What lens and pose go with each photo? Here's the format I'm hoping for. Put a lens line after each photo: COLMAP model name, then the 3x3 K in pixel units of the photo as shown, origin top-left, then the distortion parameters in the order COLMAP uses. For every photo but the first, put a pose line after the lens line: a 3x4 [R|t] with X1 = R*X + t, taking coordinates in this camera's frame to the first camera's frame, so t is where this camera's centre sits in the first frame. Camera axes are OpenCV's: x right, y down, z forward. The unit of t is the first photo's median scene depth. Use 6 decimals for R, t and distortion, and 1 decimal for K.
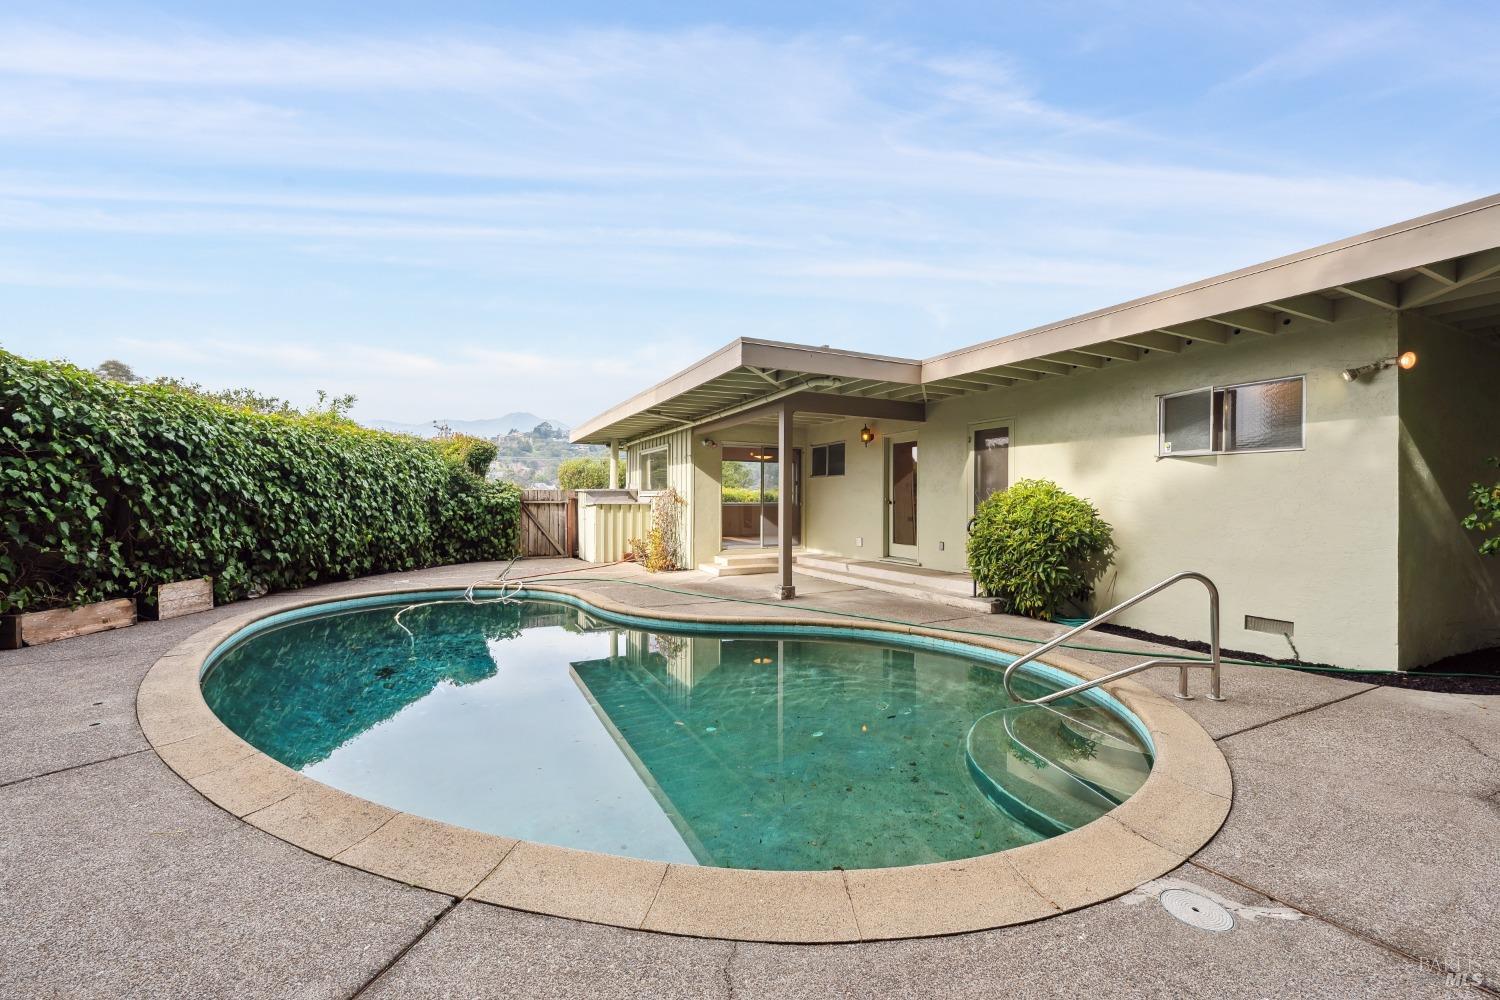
lens RADIAL K [[599.6, 0, 750.0], [0, 599.6, 500.0], [0, 0, 1]] dist [0.000609, -0.000078]
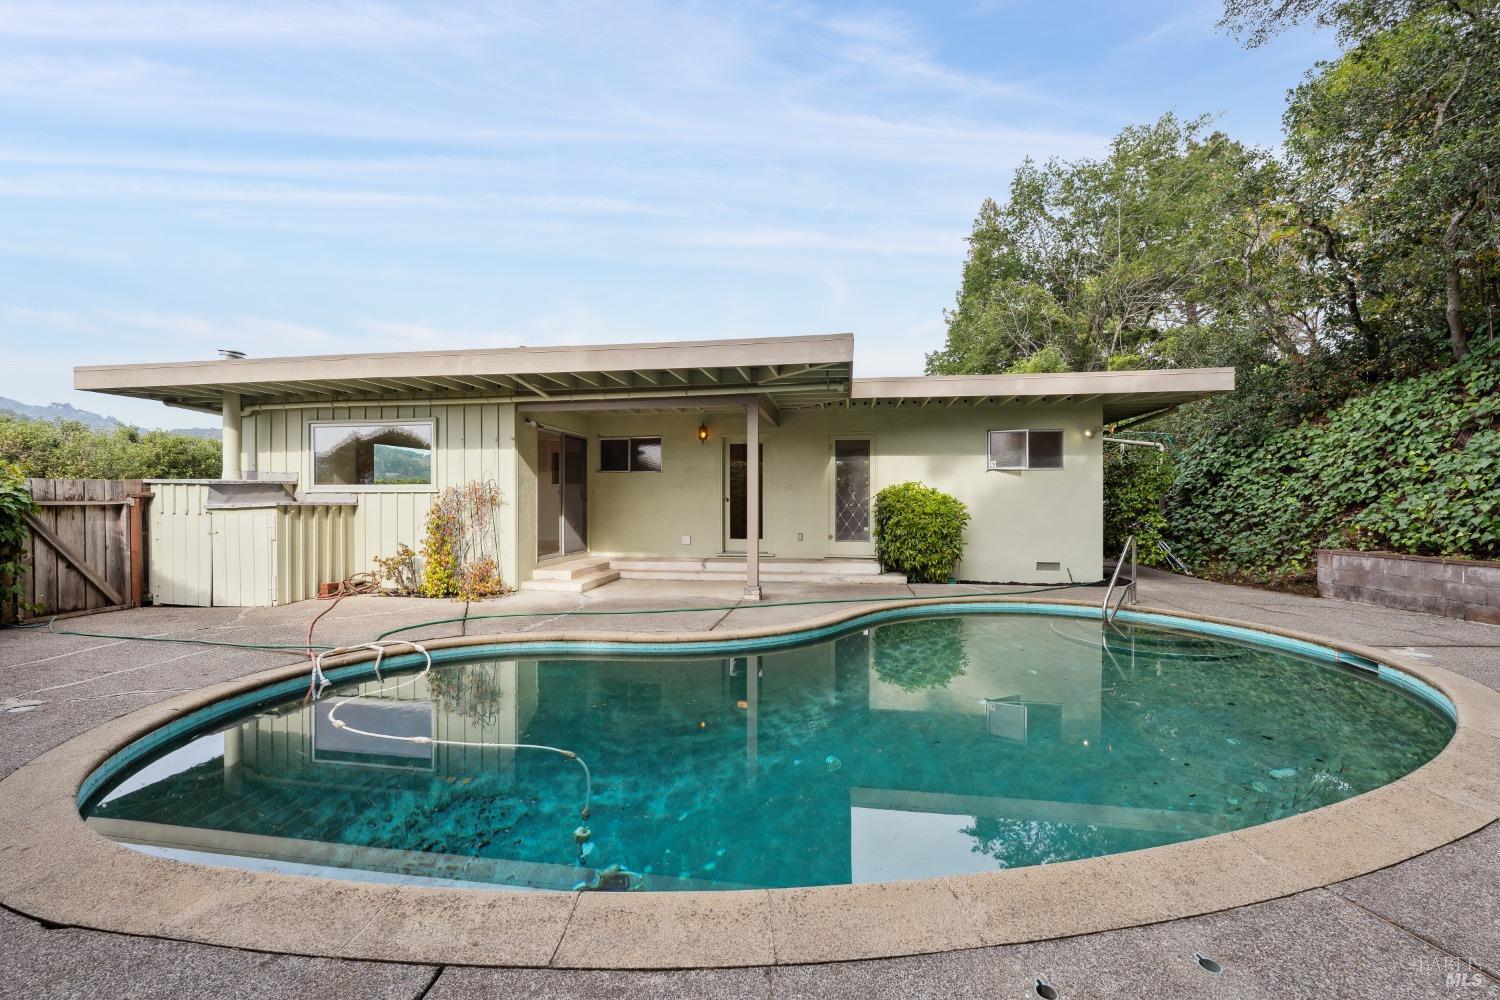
lens RADIAL K [[599.6, 0, 750.0], [0, 599.6, 500.0], [0, 0, 1]] dist [0.000609, -0.000078]
pose [[0.590762, -0.007206, 0.806814, -0.571785], [0.002522, 0.999972, 0.007084, -0.002269], [-0.806842, -0.002150, 0.590763, 0.340650]]
